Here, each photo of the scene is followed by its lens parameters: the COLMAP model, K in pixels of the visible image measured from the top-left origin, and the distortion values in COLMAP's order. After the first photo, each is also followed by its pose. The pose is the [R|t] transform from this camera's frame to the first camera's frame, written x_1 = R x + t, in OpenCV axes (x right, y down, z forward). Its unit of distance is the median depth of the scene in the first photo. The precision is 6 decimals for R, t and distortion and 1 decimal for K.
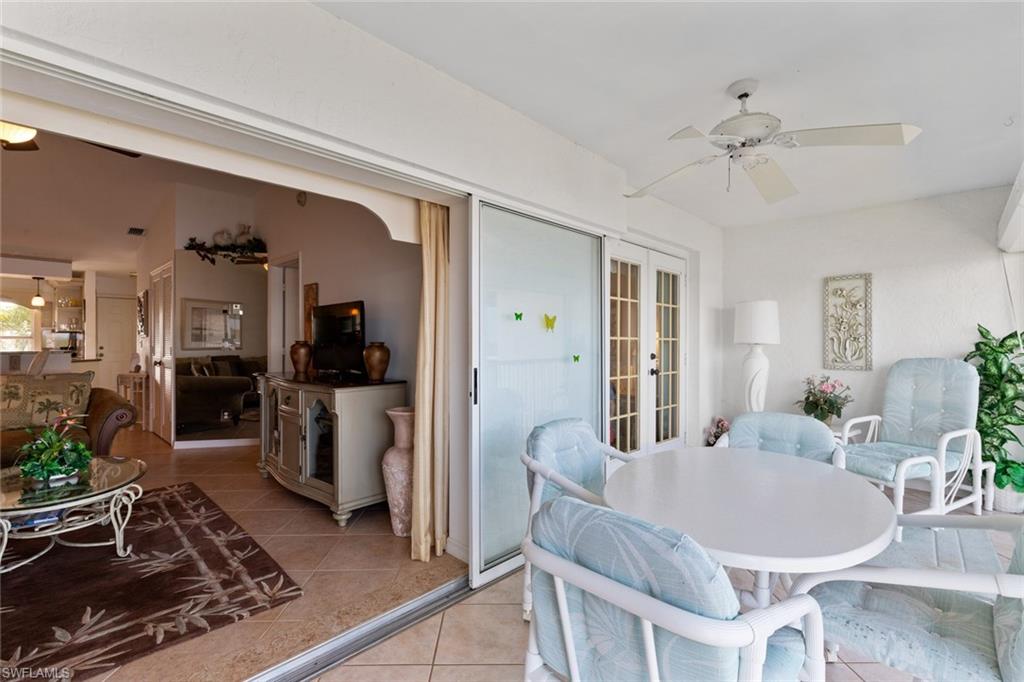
lens RADIAL K [[460.7, 0, 521.6], [0, 460.7, 341.7], [0, 0, 1]] dist [0.002682, 0.000316]
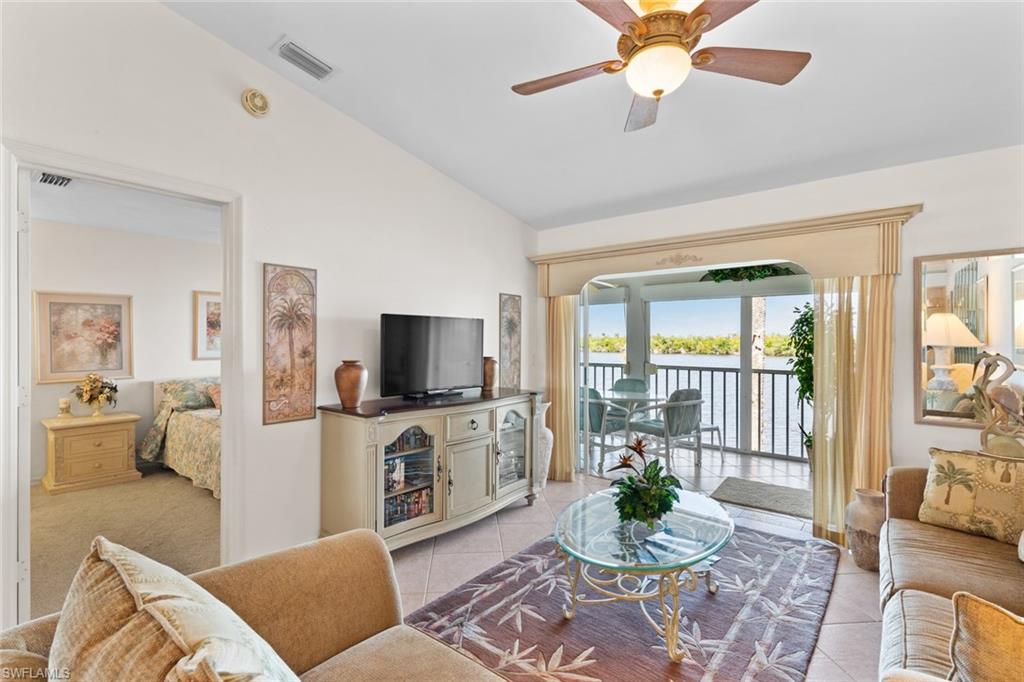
lens RADIAL K [[459.8, 0, 515.0], [0, 459.8, 341.8], [0, 0, 1]] dist [0.007652, 0.000244]
pose [[-0.070664, -0.003052, 0.997495, -1.150227], [-0.000300, 0.999995, 0.003038, -0.031239], [-0.997500, -0.000085, -0.070665, 0.801571]]
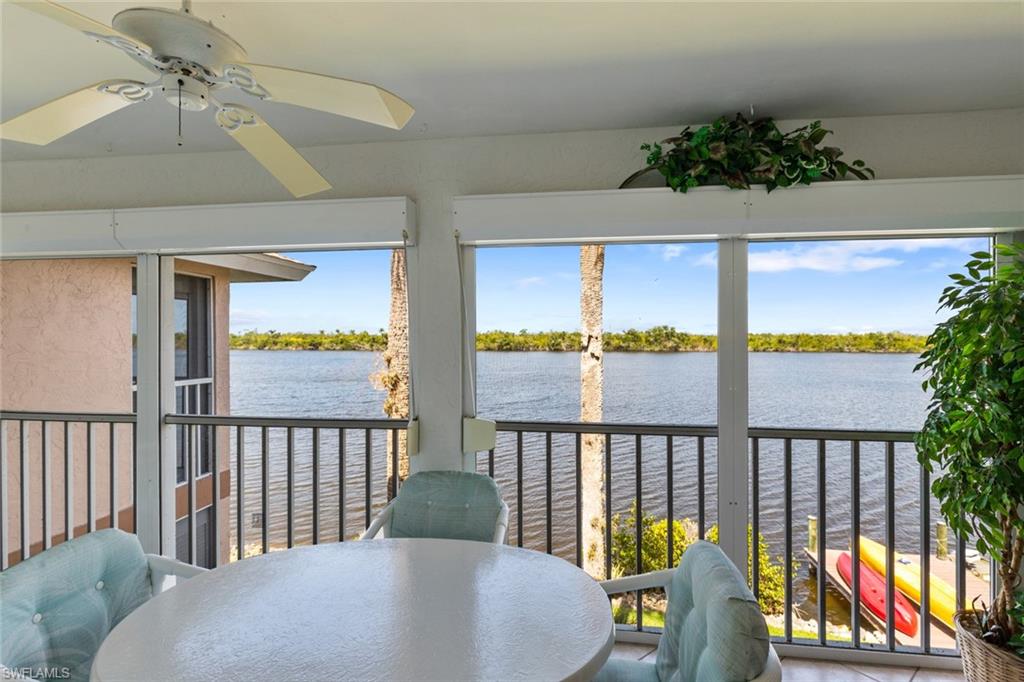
lens RADIAL K [[464.5, 0, 515.8], [0, 464.5, 339.3], [0, 0, 1]] dist [-0.001702, -0.000125]
pose [[-0.586922, -0.002879, 0.809638, -0.110396], [0.002833, 0.999980, 0.005609, -0.052986], [-0.809638, 0.005586, -0.586902, 0.525981]]
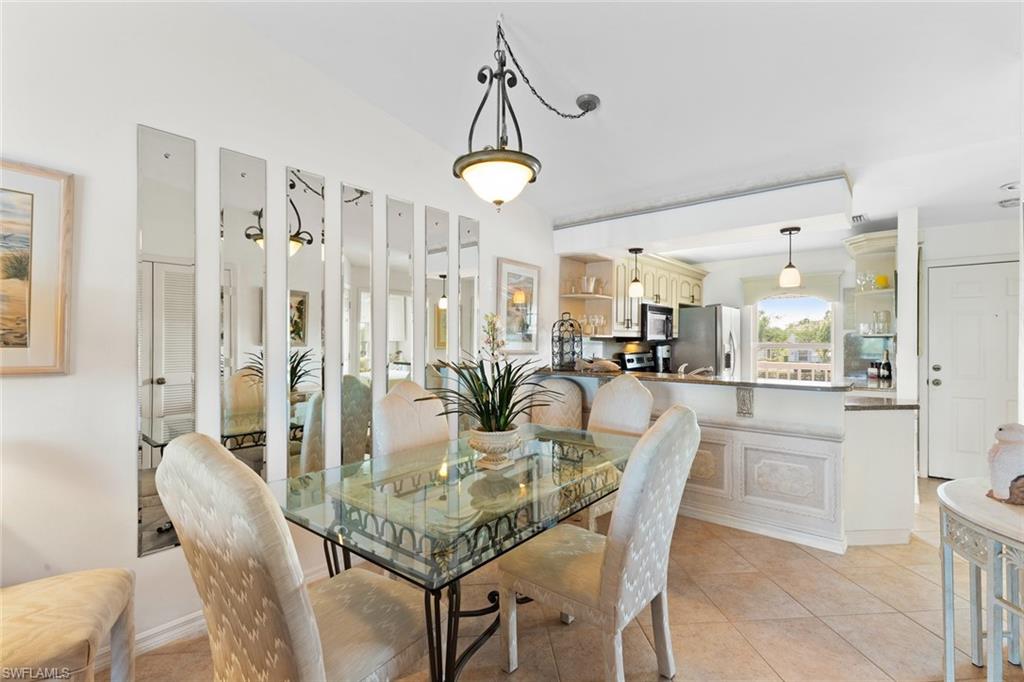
lens RADIAL K [[463.9, 0, 514.0], [0, 463.9, 341.5], [0, 0, 1]] dist [0.006189, -0.000049]
pose [[0.054002, 0.002136, -0.998539, -0.910047], [-0.004786, 0.999987, 0.001880, -0.030533], [0.998529, 0.004678, 0.054012, 1.088916]]
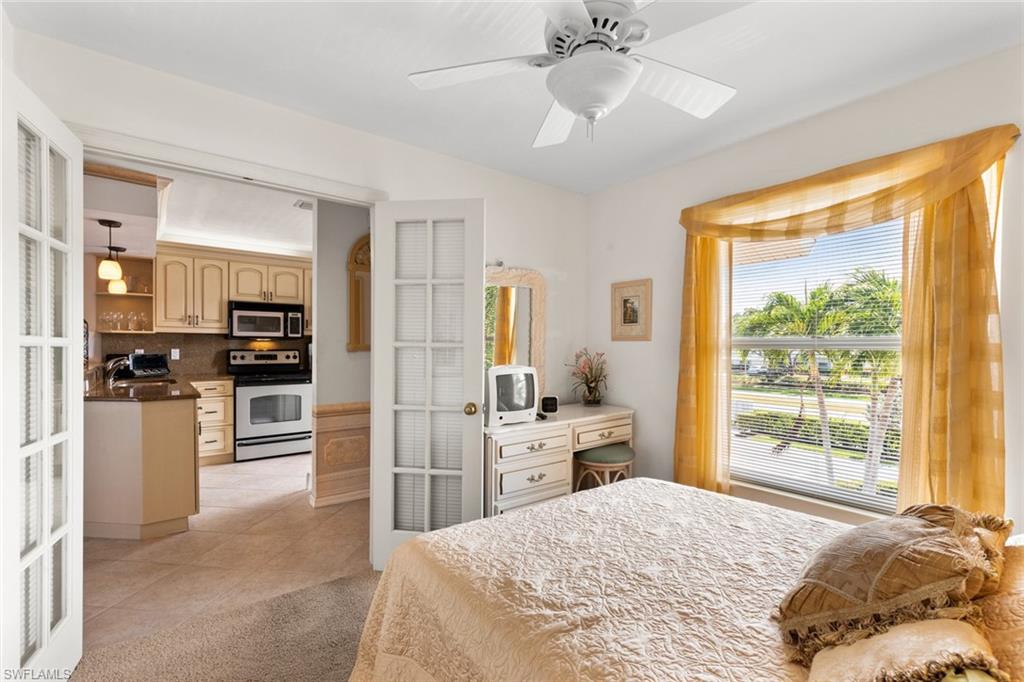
lens RADIAL K [[460.6, 0, 514.7], [0, 460.6, 342.2], [0, 0, 1]] dist [0.005827, -0.000366]
pose [[-0.150574, -0.007041, -0.988574, -1.006379], [-0.005500, 0.999965, -0.006285, -0.015336], [0.988583, 0.004491, -0.150608, 2.395410]]
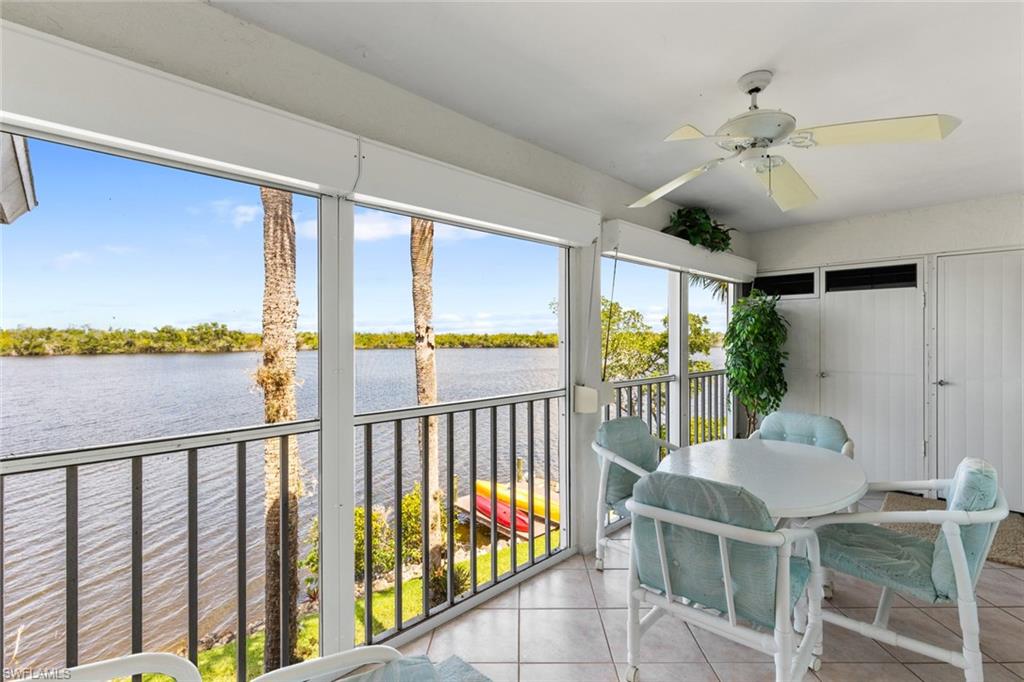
lens RADIAL K [[465.4, 0, 517.7], [0, 465.4, 338.4], [0, 0, 1]] dist [0.012456, -0.000155]
pose [[-0.998926, 0.000666, 0.046340, 0.478884], [0.001041, 0.999967, 0.008082, -0.031193], [-0.046333, 0.008121, -0.998893, 1.006243]]
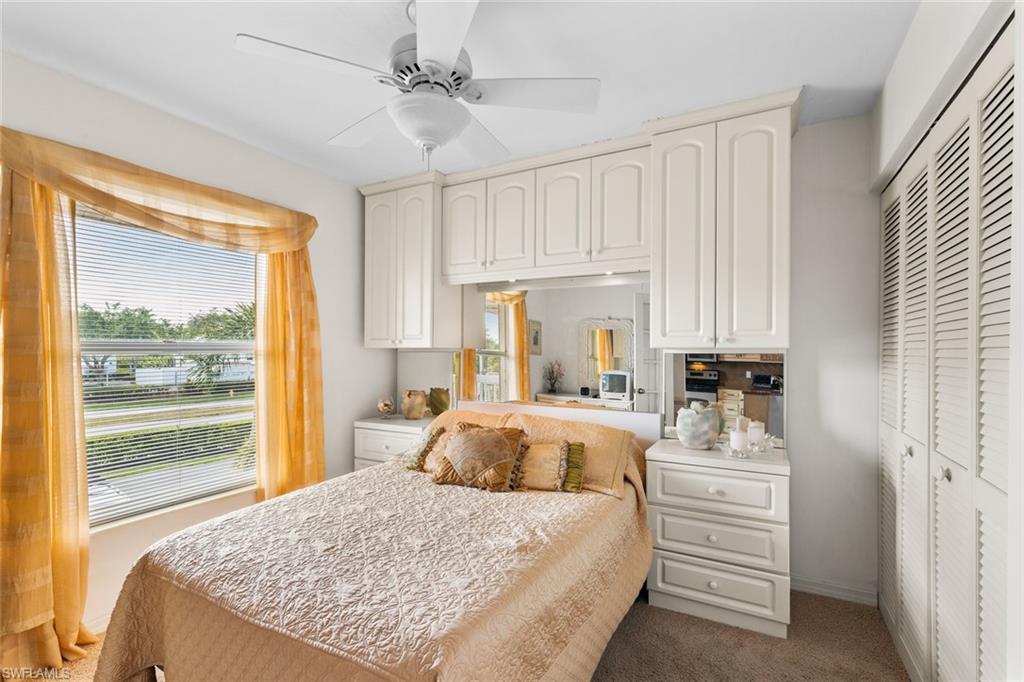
lens RADIAL K [[464.5, 0, 515.8], [0, 464.5, 339.3], [0, 0, 1]] dist [-0.001702, -0.000125]
pose [[0.968593, 0.006003, 0.248578, -1.367803], [-0.000738, 0.999774, -0.021268, -0.018019], [-0.248649, 0.020417, 0.968378, 2.022742]]
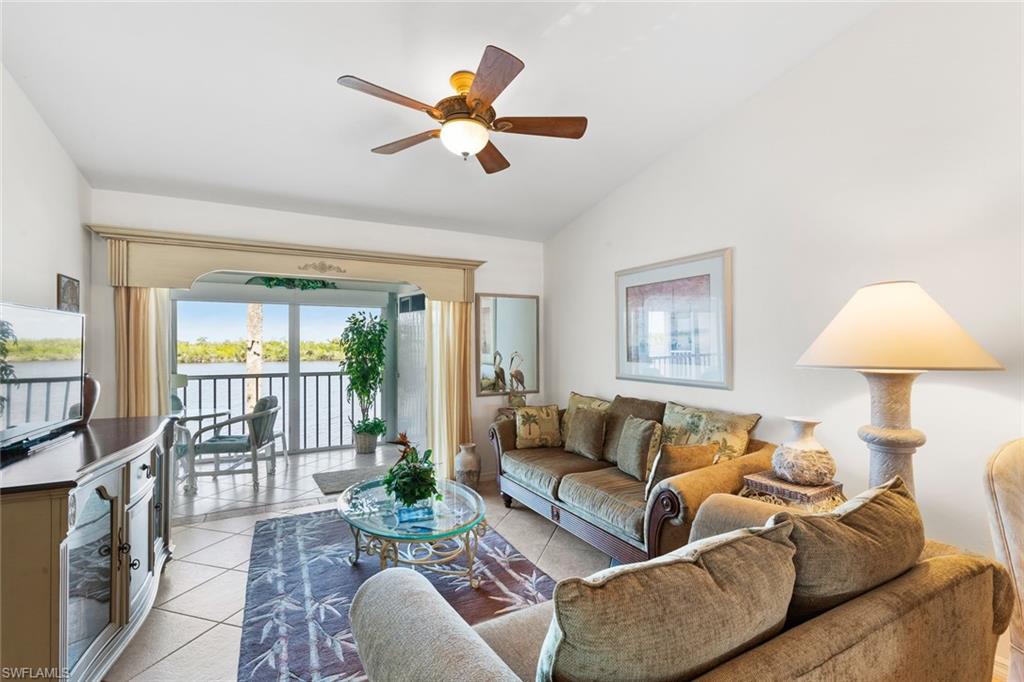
lens RADIAL K [[463.9, 0, 514.0], [0, 463.9, 341.5], [0, 0, 1]] dist [0.006189, -0.000049]
pose [[-0.943736, 0.007636, 0.330612, -0.960033], [0.005850, 0.999962, -0.006397, -0.031976], [-0.330648, -0.004103, -0.943745, 1.163171]]
